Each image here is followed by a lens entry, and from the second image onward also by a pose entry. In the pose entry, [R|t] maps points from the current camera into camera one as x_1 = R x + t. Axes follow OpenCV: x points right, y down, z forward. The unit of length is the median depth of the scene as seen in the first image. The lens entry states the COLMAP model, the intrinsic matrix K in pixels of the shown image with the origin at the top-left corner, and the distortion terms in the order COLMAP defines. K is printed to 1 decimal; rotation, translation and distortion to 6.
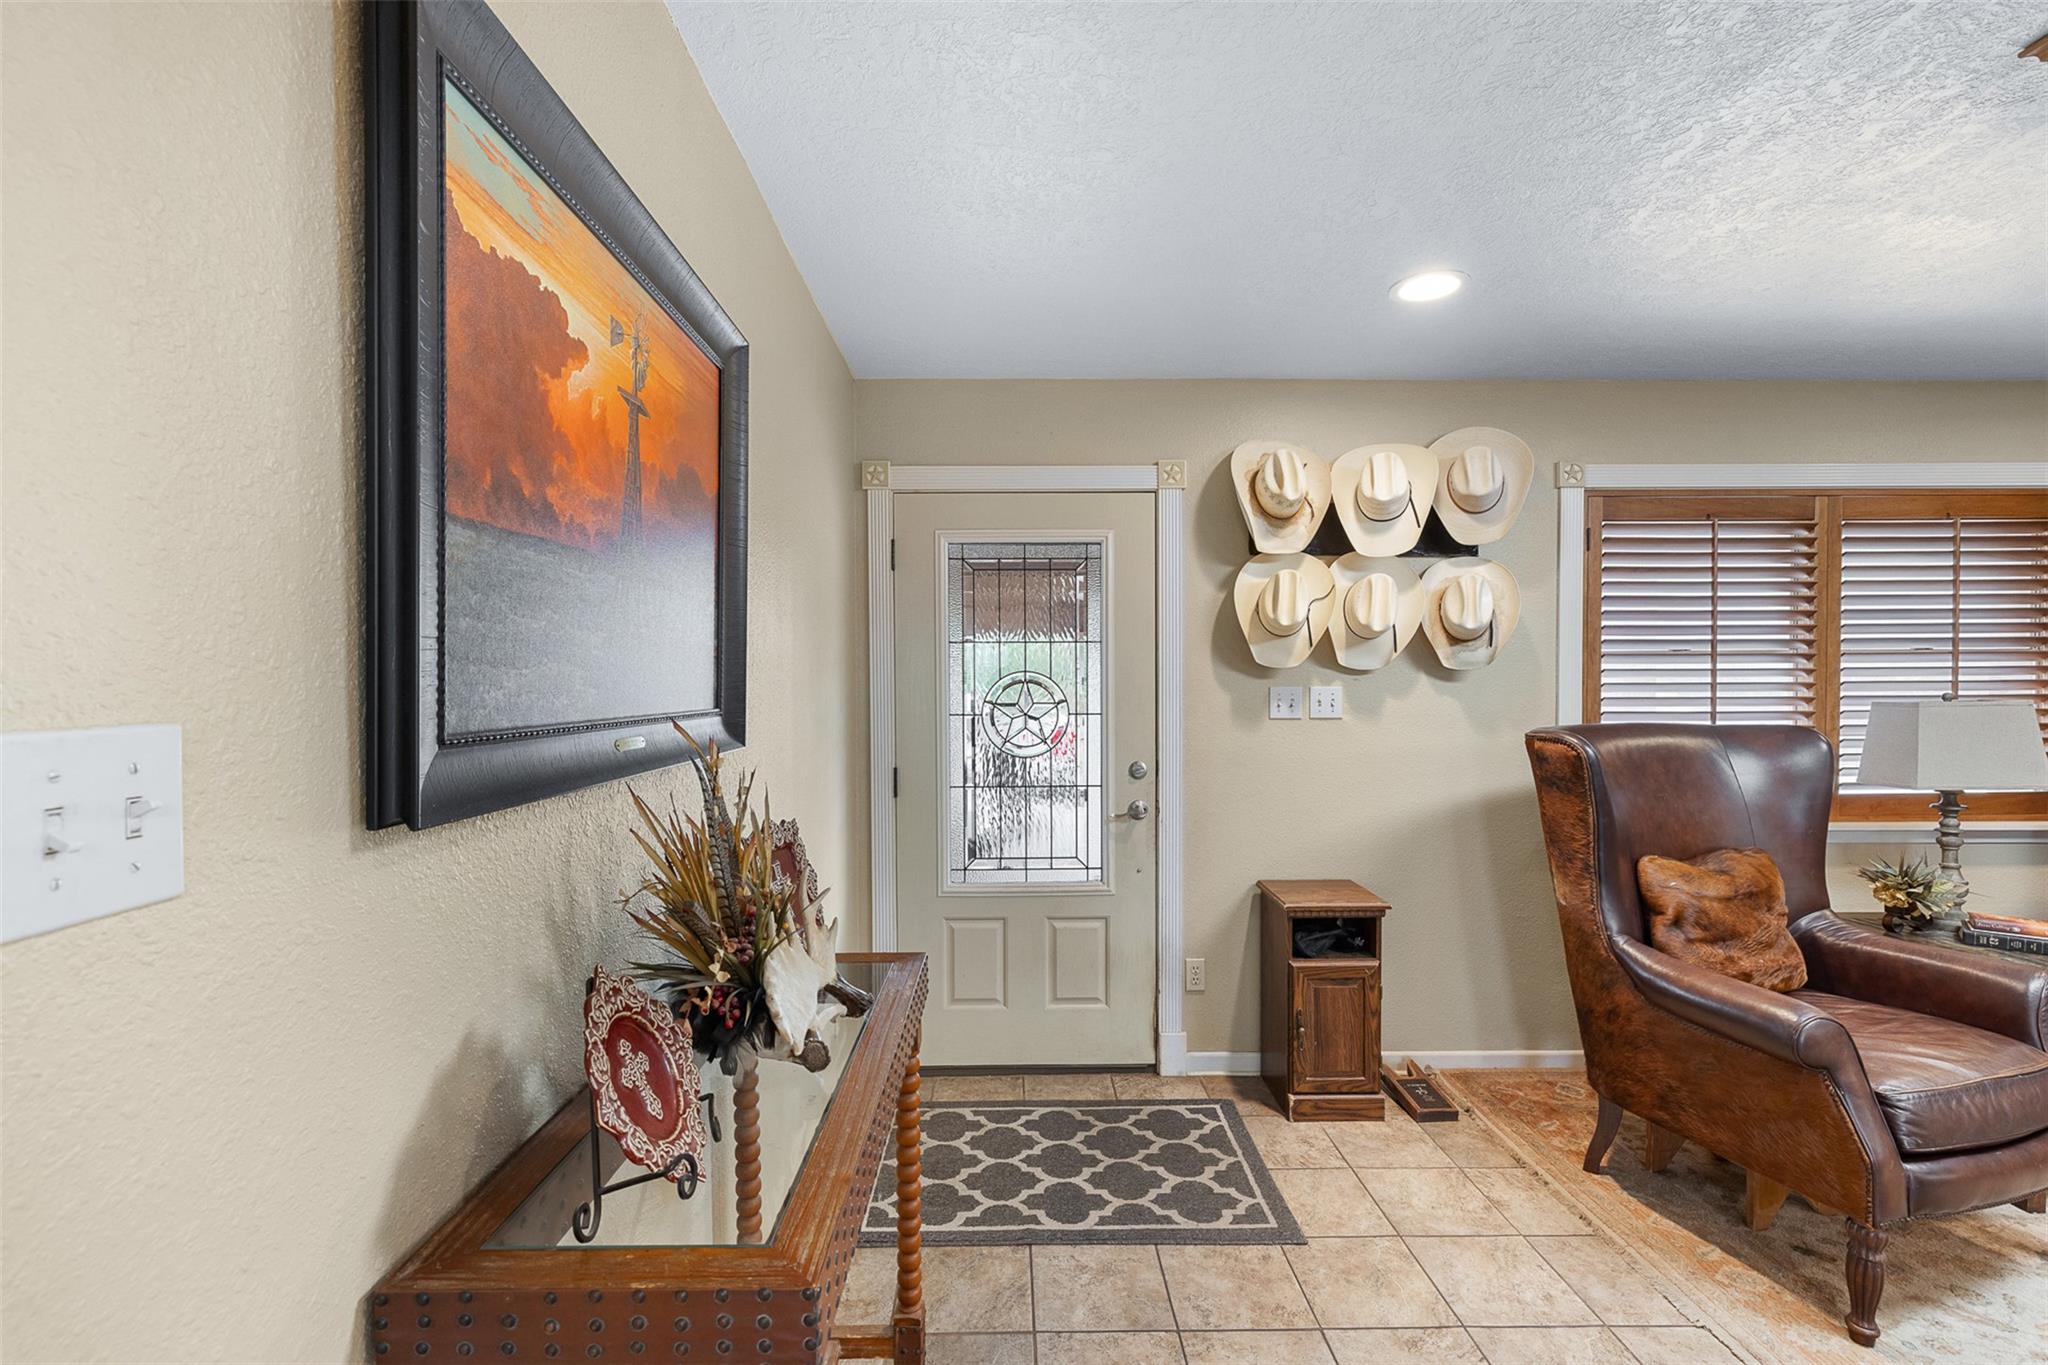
lens RADIAL K [[879.3, 0, 1015.9], [0, 879.3, 702.4], [0, 0, 1]] dist [0.001248, 0.000283]
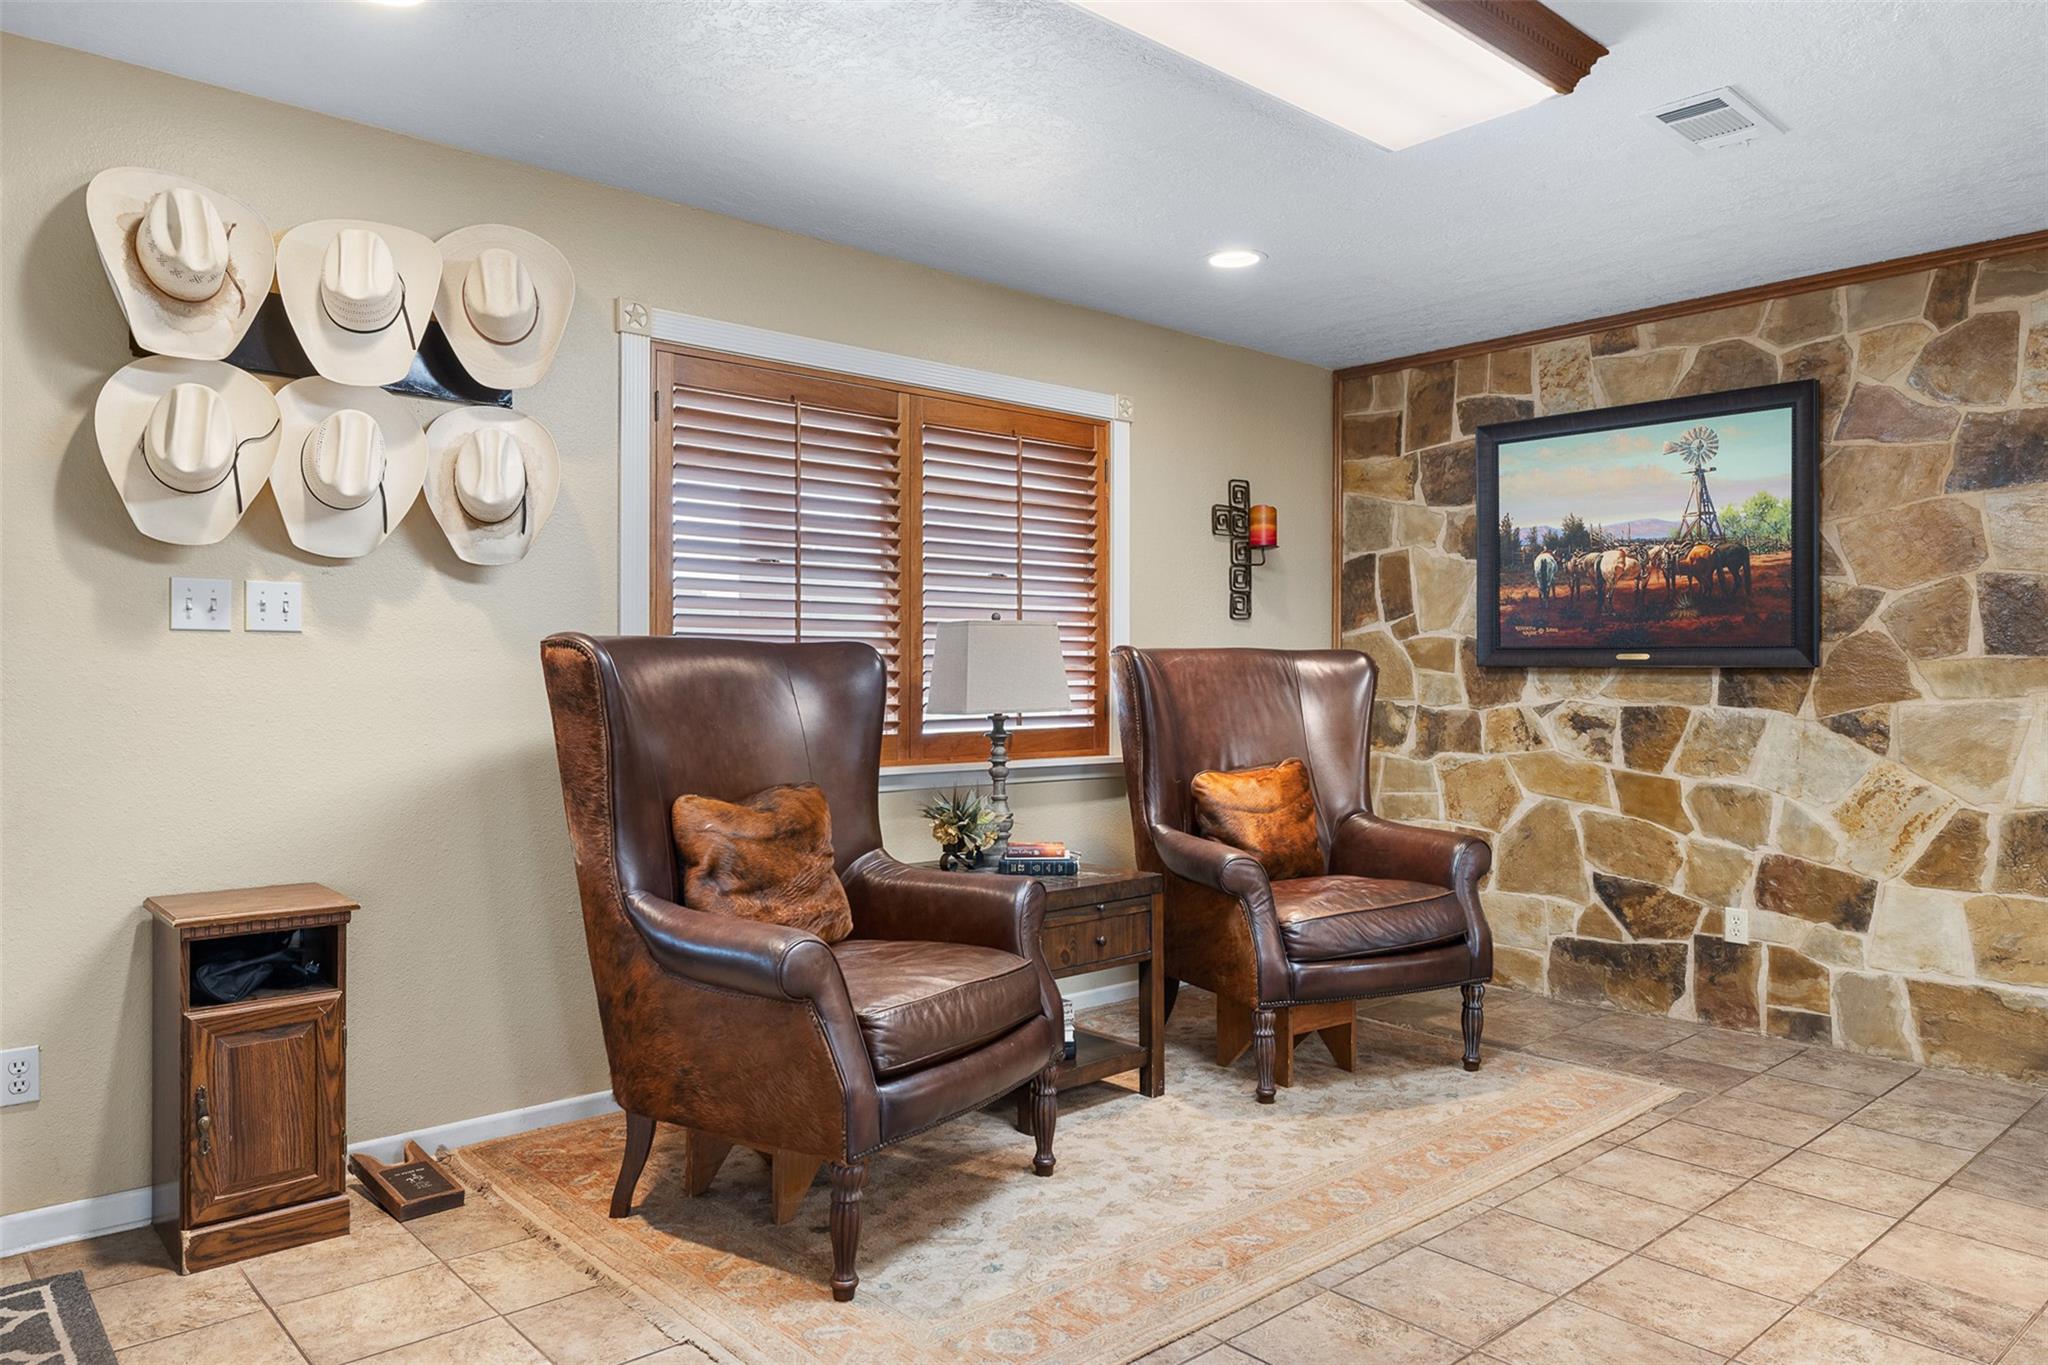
lens RADIAL K [[1372.9, 0, 1029.2], [0, 1372.9, 674.1], [0, 0, 1]] dist [-0.003202, 0.001562]
pose [[0.749872, 0.005653, 0.661559, 0.120492], [0.009151, 0.999779, -0.018917, 0.082319], [-0.661520, 0.020239, 0.749654, -0.115387]]
